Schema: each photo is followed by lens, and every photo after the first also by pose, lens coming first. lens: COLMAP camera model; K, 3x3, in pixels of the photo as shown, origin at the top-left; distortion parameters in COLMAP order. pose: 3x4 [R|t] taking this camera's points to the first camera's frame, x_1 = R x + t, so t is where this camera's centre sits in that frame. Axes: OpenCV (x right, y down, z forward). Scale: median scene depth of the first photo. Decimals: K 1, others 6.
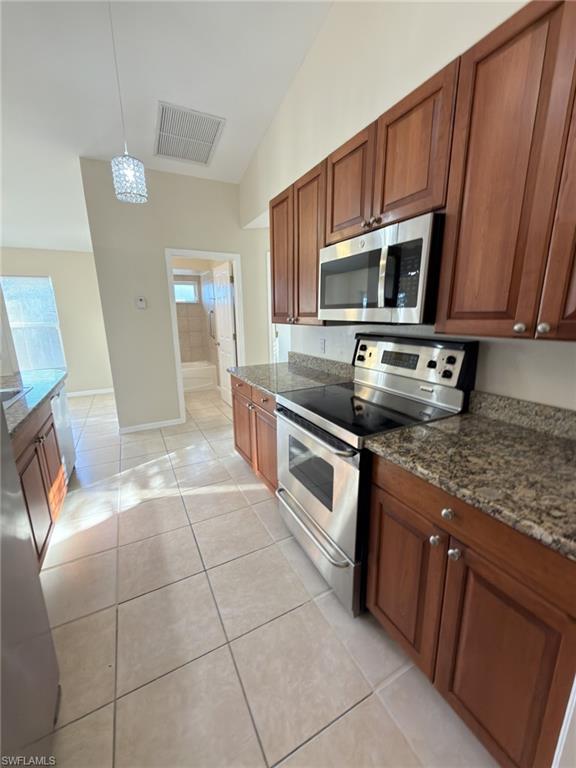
lens RADIAL K [[306.1, 0, 285.4], [0, 306.1, 382.2], [0, 0, 1]] dist [0.001679, -0.000118]
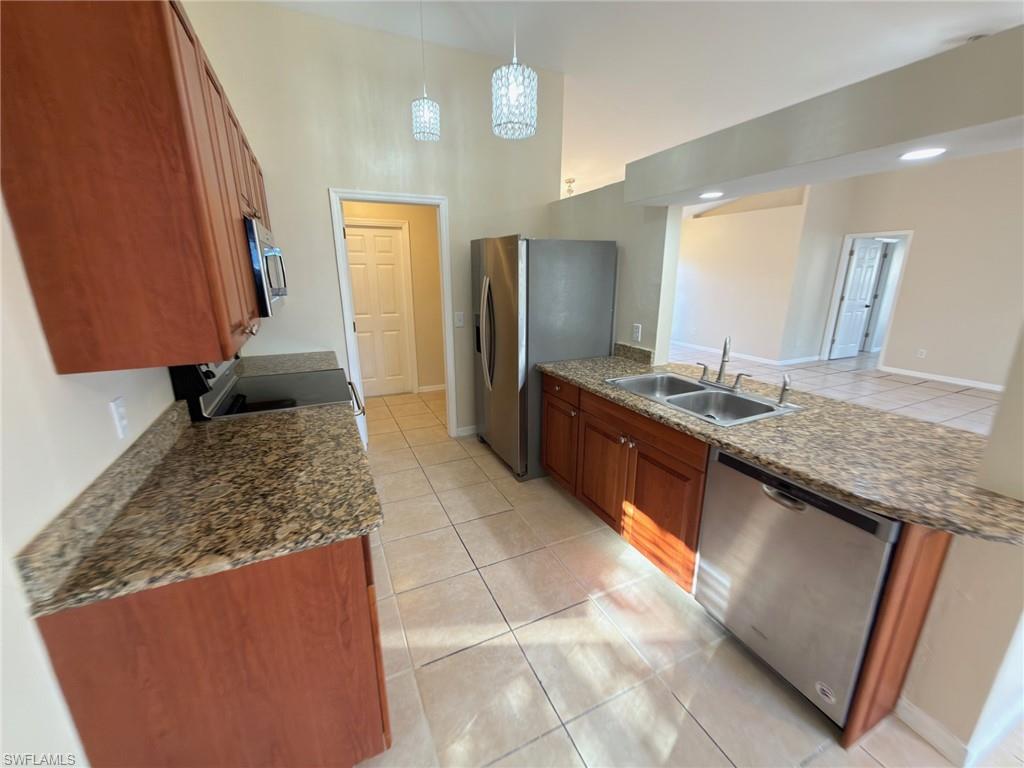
lens RADIAL K [[408.1, 0, 511.9], [0, 408.1, 384.9], [0, 0, 1]] dist [0.001679, -0.000118]
pose [[-0.999156, 0.015800, 0.037905, -0.374605], [0.031946, 0.879051, 0.475657, -0.372100], [-0.025805, 0.476466, -0.878814, 1.419415]]
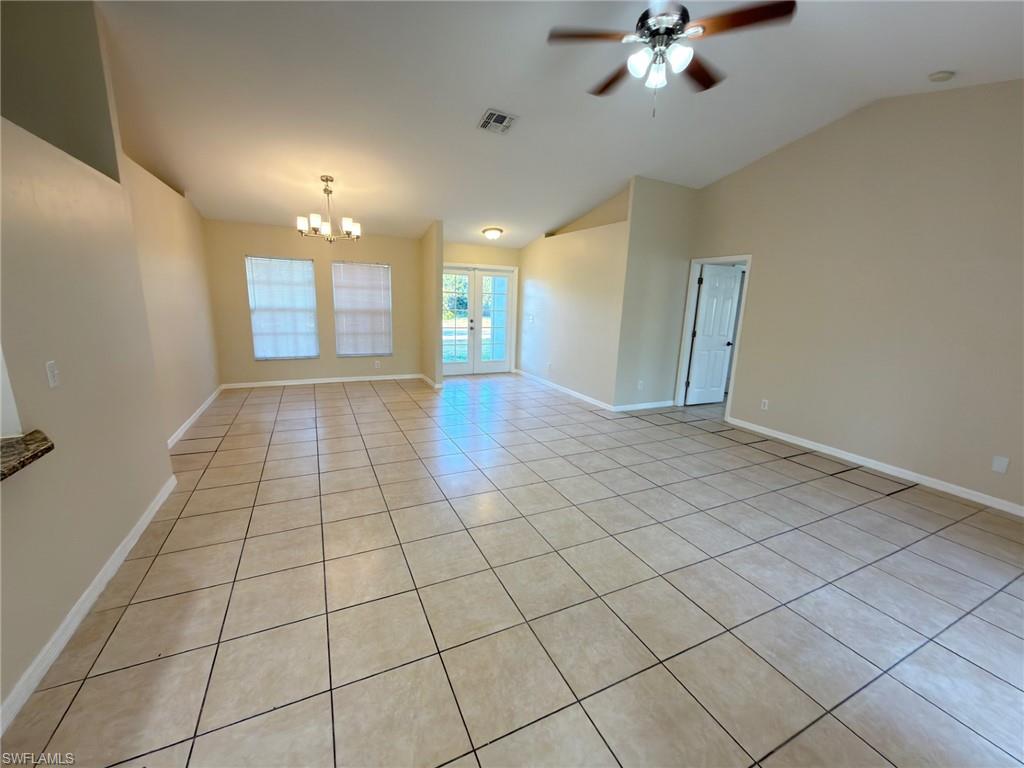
lens RADIAL K [[408.1, 0, 512.2], [0, 408.1, 386.8], [0, 0, 1]] dist [0.001679, -0.000118]
pose [[-0.999652, -0.013995, 0.022366, -1.550596], [-0.003129, 0.904622, 0.426203, -0.213168], [-0.026197, 0.425985, -0.904351, 0.906464]]
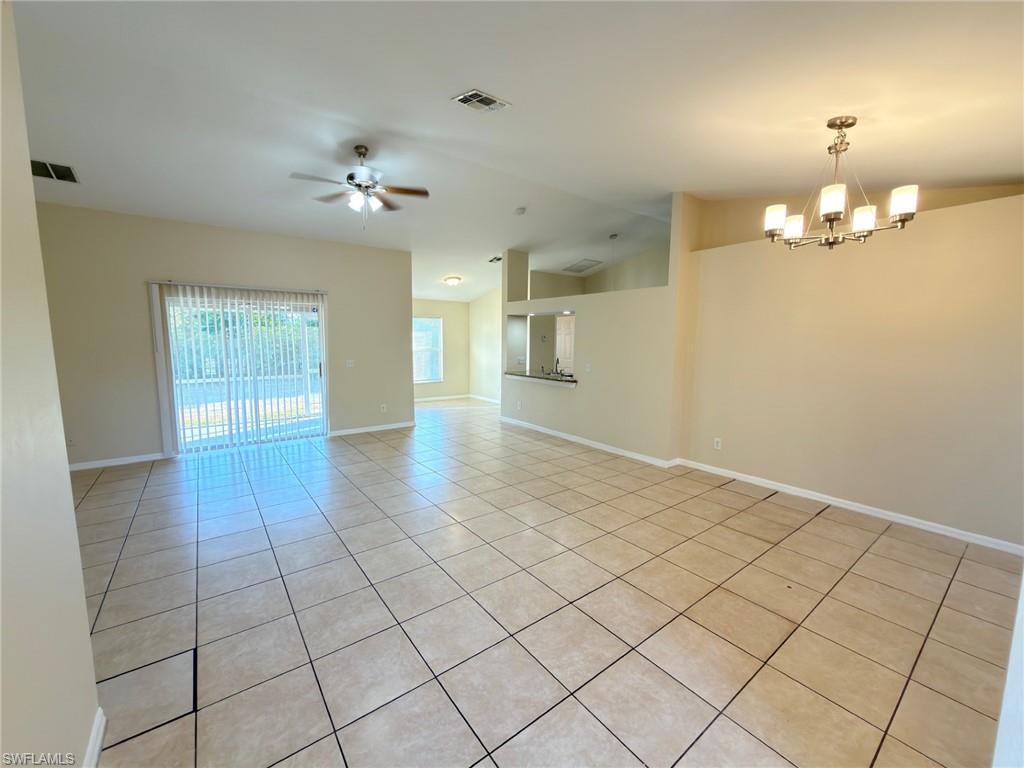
lens RADIAL K [[410.2, 0, 516.6], [0, 410.2, 380.7], [0, 0, 1]] dist [-0.001140, 0.000038]
pose [[0.980632, 0.016642, 0.195152, -1.573240], [0.006204, 0.993244, -0.115877, 0.416707], [-0.195762, 0.114843, 0.973904, -1.930997]]
